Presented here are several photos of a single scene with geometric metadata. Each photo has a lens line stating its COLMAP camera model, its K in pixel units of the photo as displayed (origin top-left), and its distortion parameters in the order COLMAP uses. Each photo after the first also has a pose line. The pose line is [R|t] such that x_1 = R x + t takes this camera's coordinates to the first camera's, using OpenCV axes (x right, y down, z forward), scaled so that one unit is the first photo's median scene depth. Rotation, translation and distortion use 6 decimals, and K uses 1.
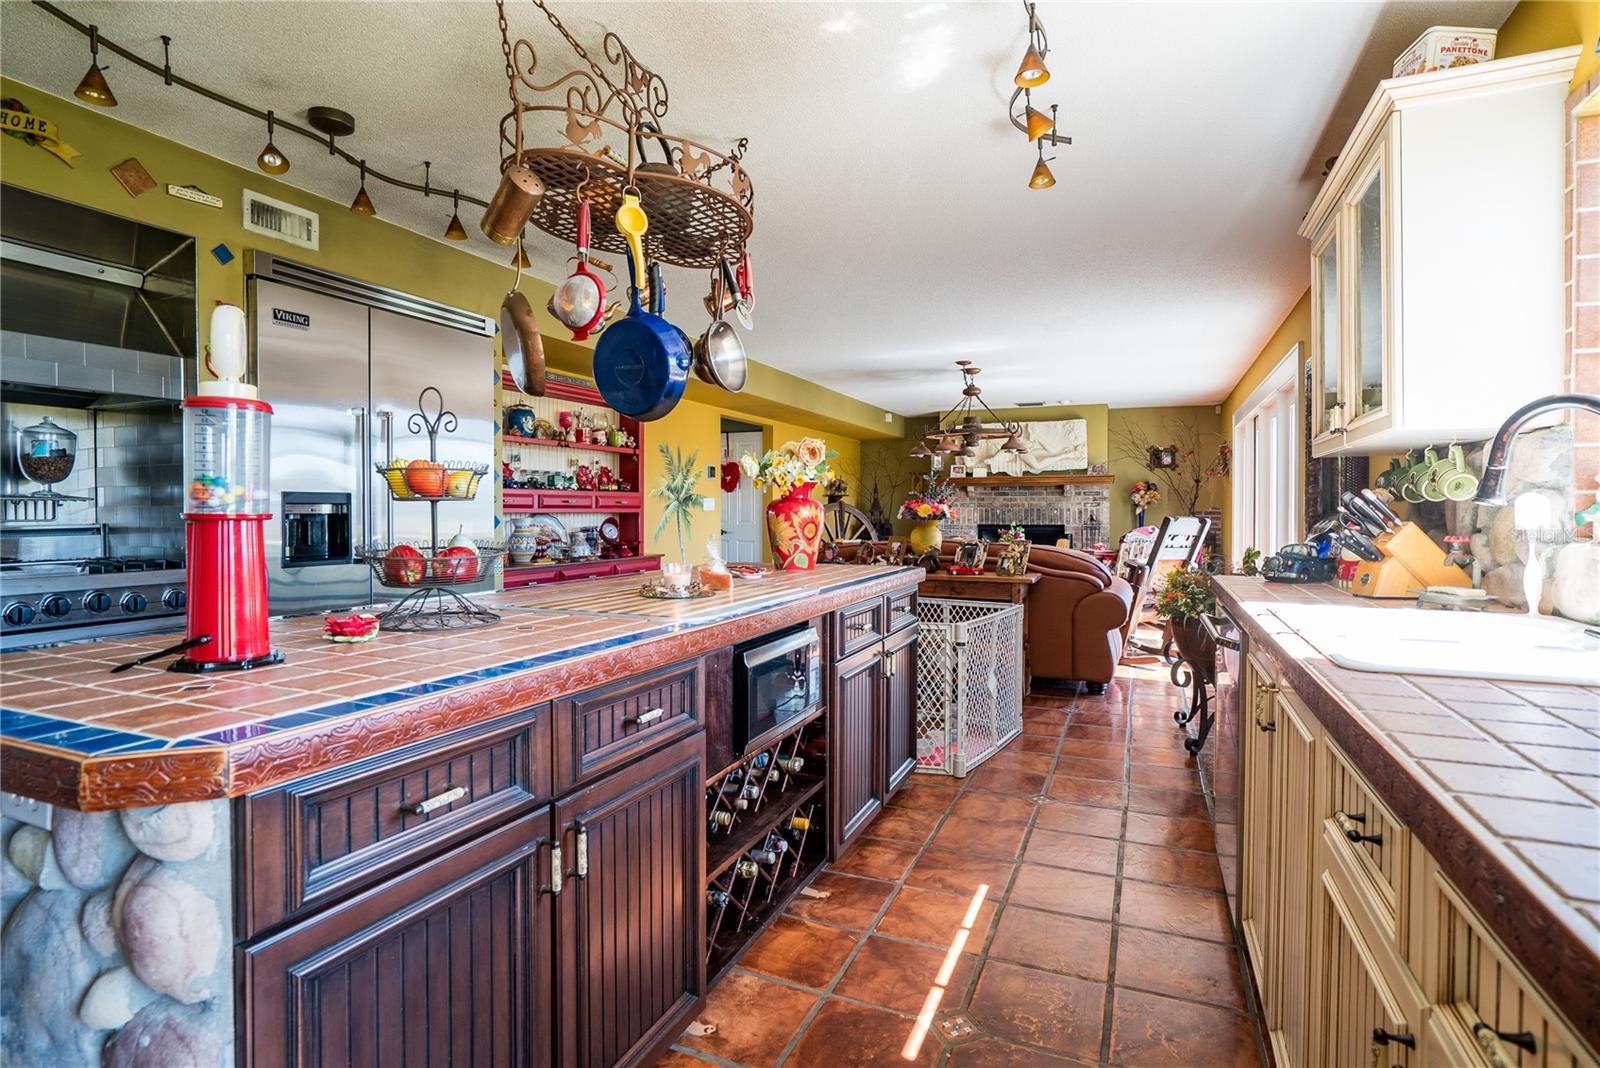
lens RADIAL K [[811.3, 0, 806.0], [0, 811.3, 521.6], [0, 0, 1]] dist [-0.047856, 0.029704]
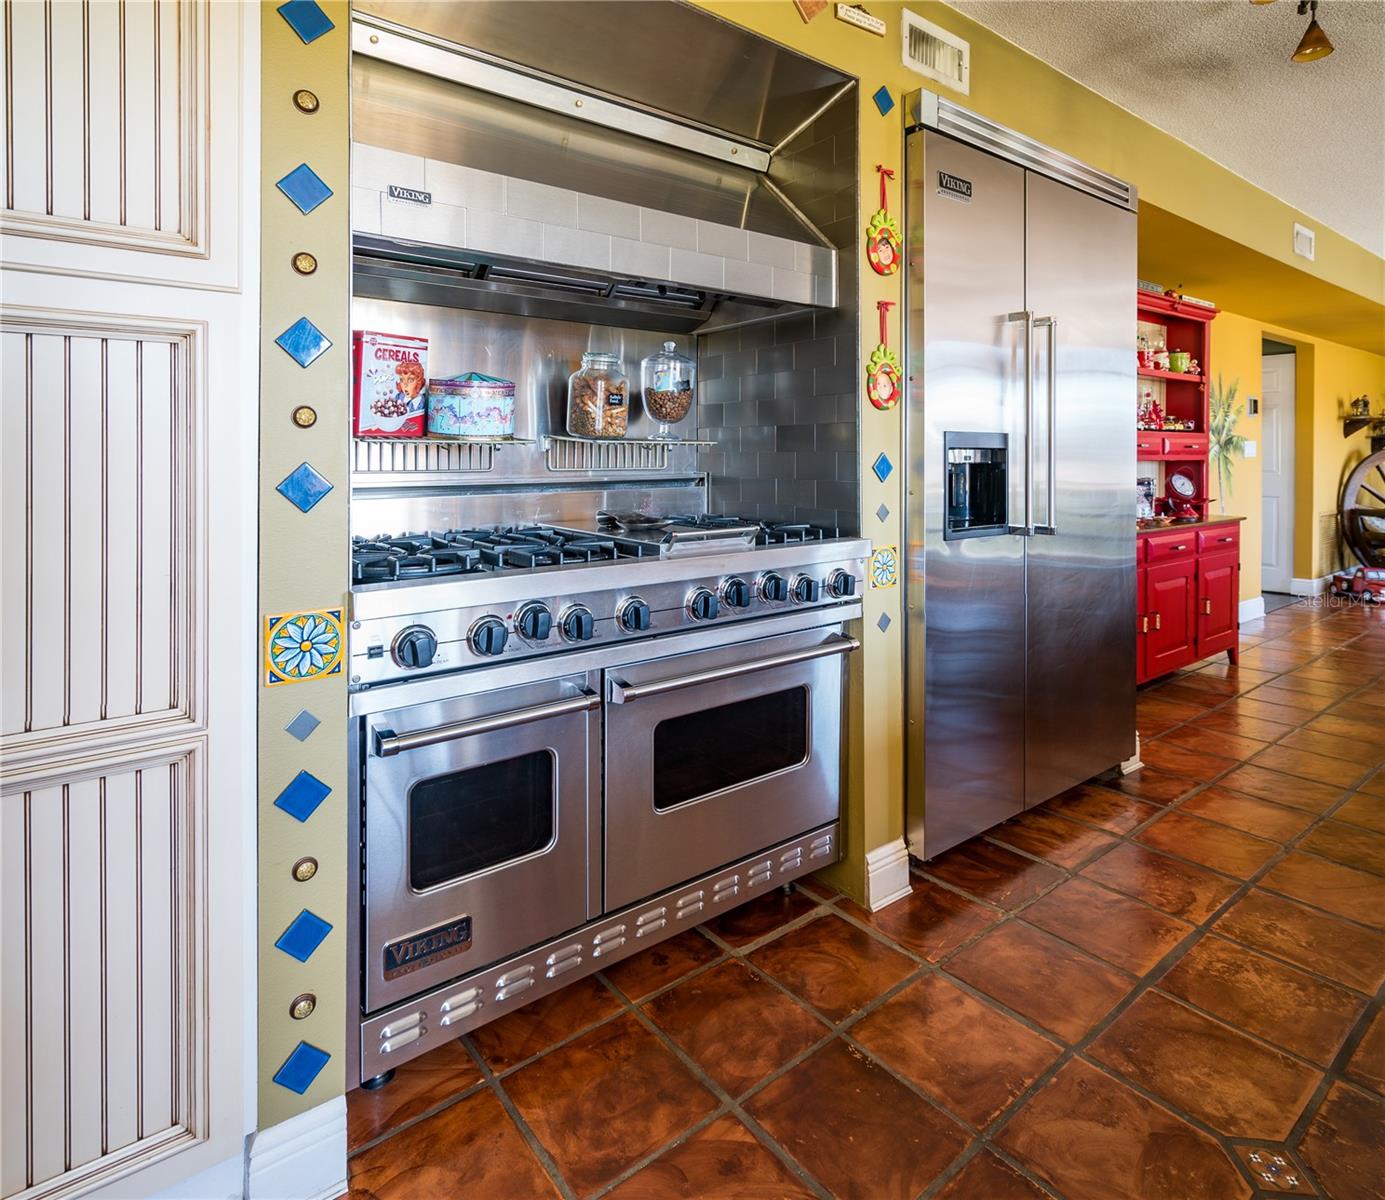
lens RADIAL K [[785.6, 0, 724.4], [0, 785.6, 460.3], [0, 0, 1]] dist [0.010114, 0.002108]
pose [[0.880638, 0.005559, -0.473757, -0.505708], [-0.009127, 0.999945, -0.005233, -0.006799], [0.473701, 0.008932, 0.880640, 0.301601]]
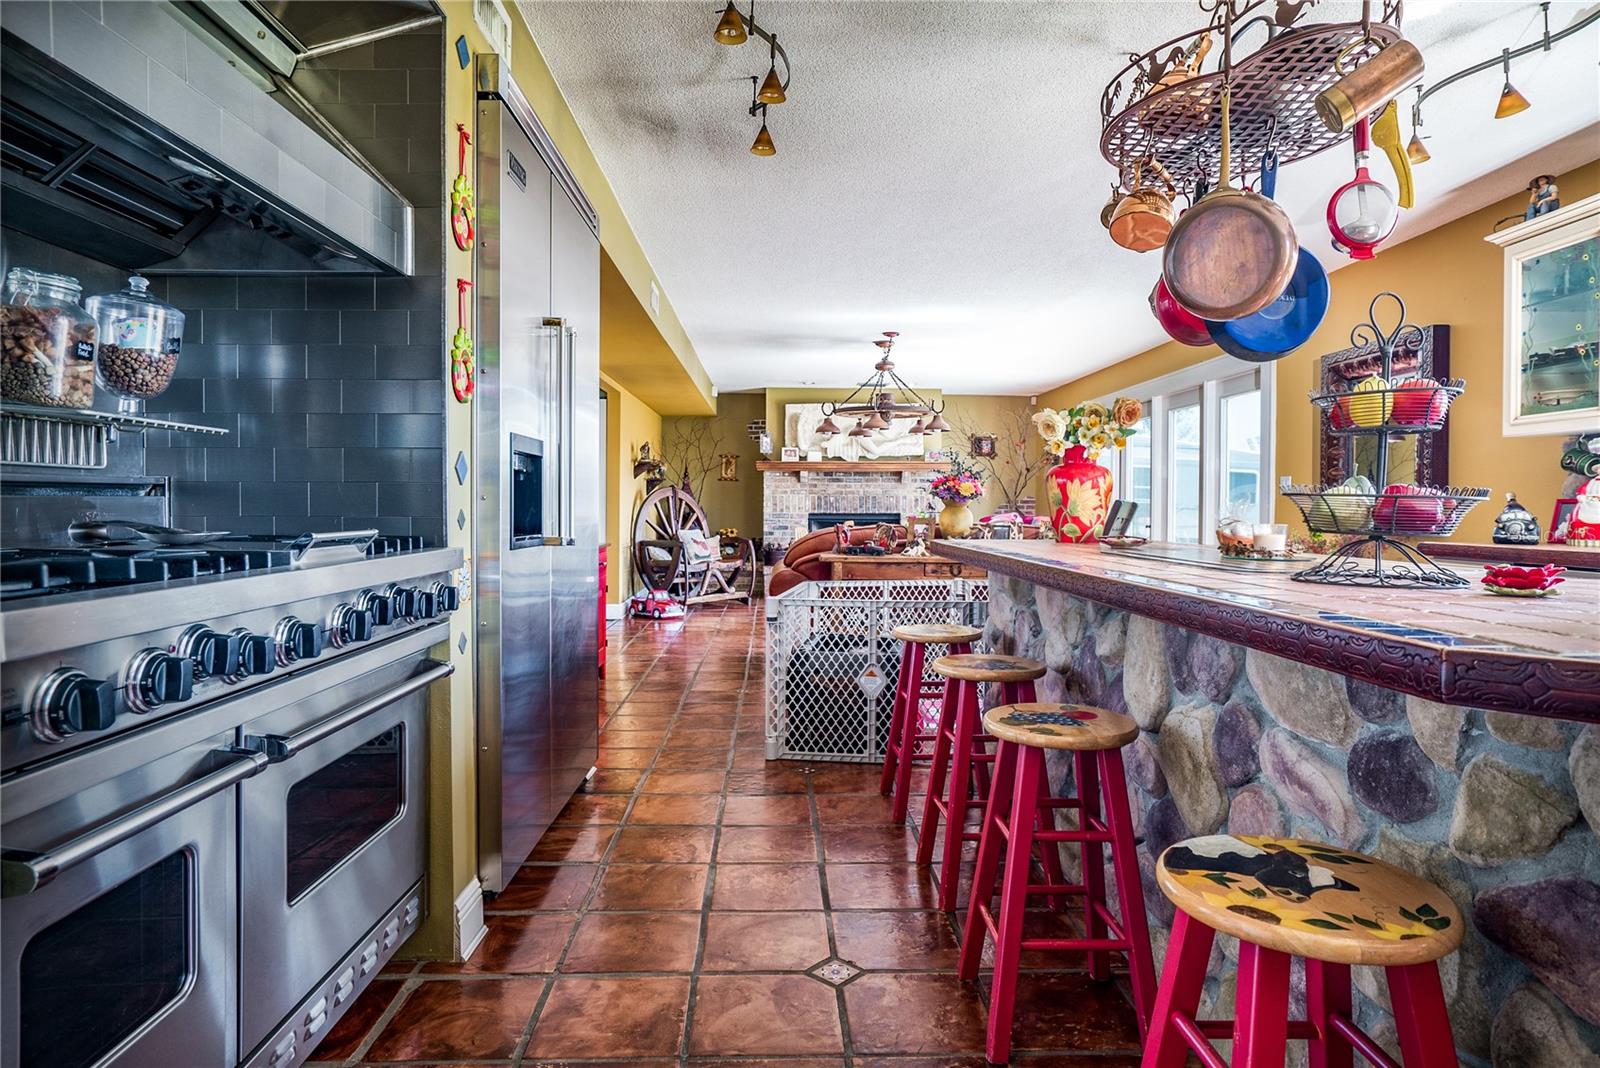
lens RADIAL K [[909.8, 0, 803.6], [0, 909.8, 541.2], [0, 0, 1]] dist [-0.042158, 0.039095]
pose [[0.907325, -0.012949, 0.420229, -0.759026], [0.002955, 0.999697, 0.024425, 0.033522], [-0.420419, -0.020920, 0.907089, 0.225706]]
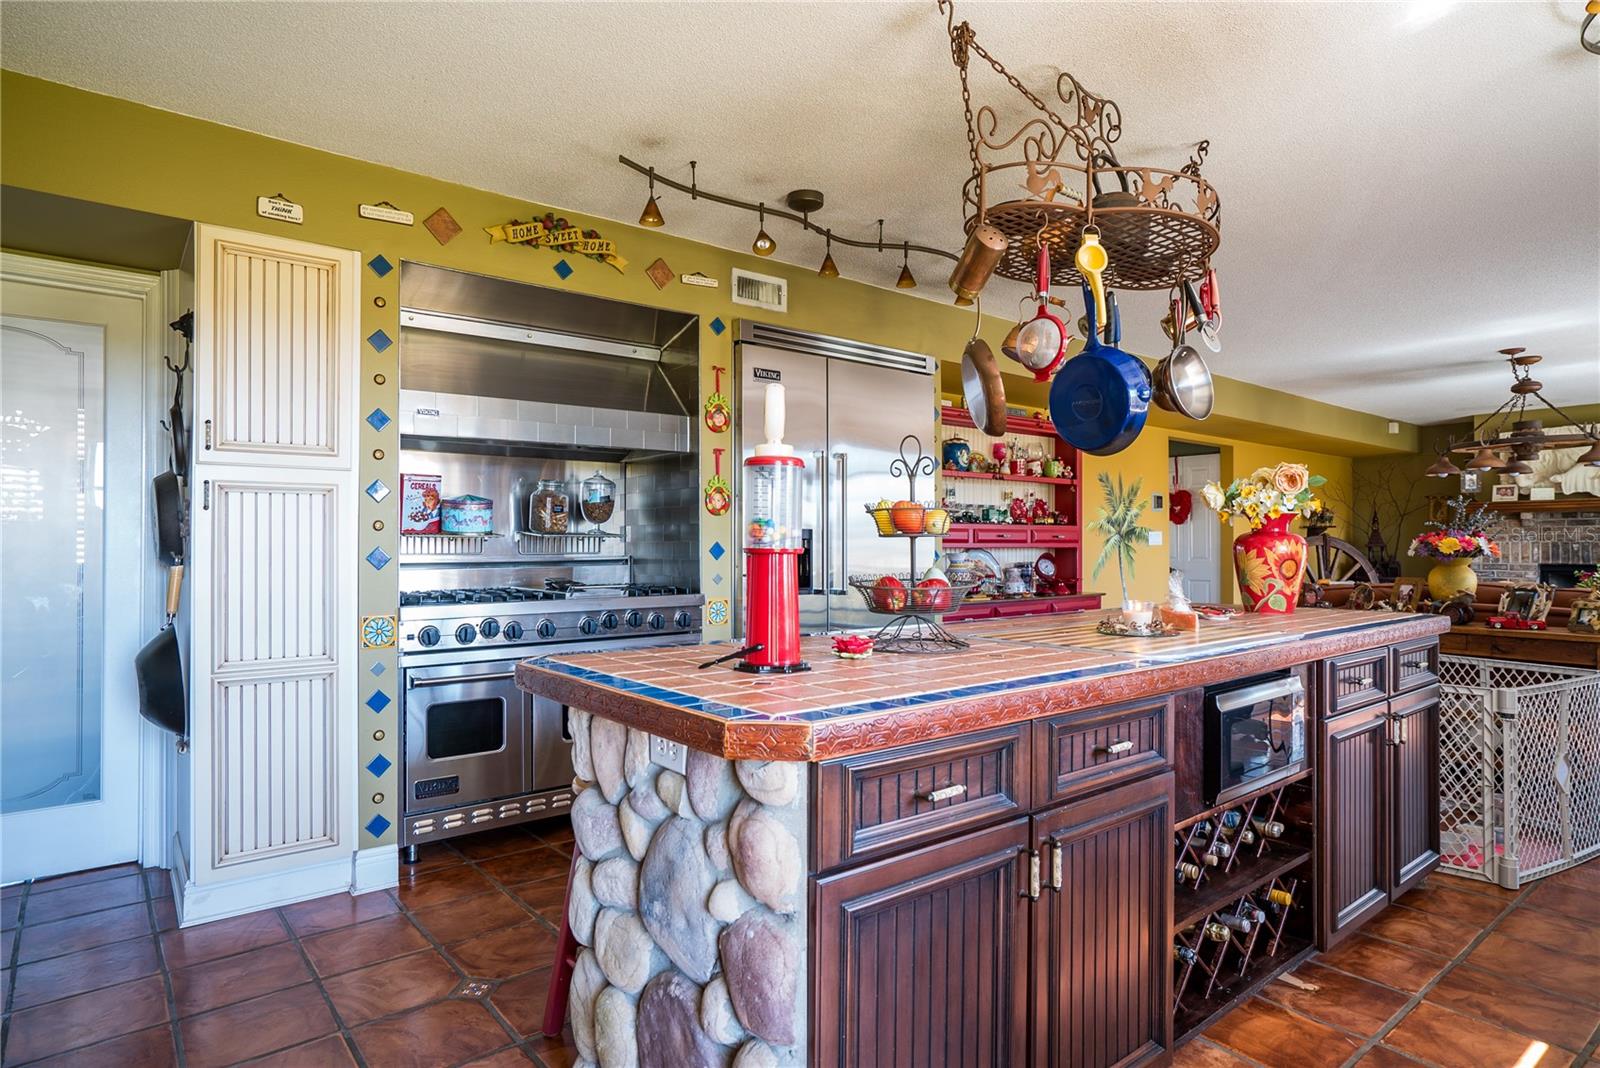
lens RADIAL K [[888.5, 0, 802.3], [0, 888.5, 535.4], [0, 0, 1]] dist [-0.043258, 0.037309]
pose [[0.881412, -0.004914, -0.472323, -0.009330], [-0.006625, 0.999719, -0.022765, 0.000492], [0.472303, 0.023194, 0.881131, -0.085249]]
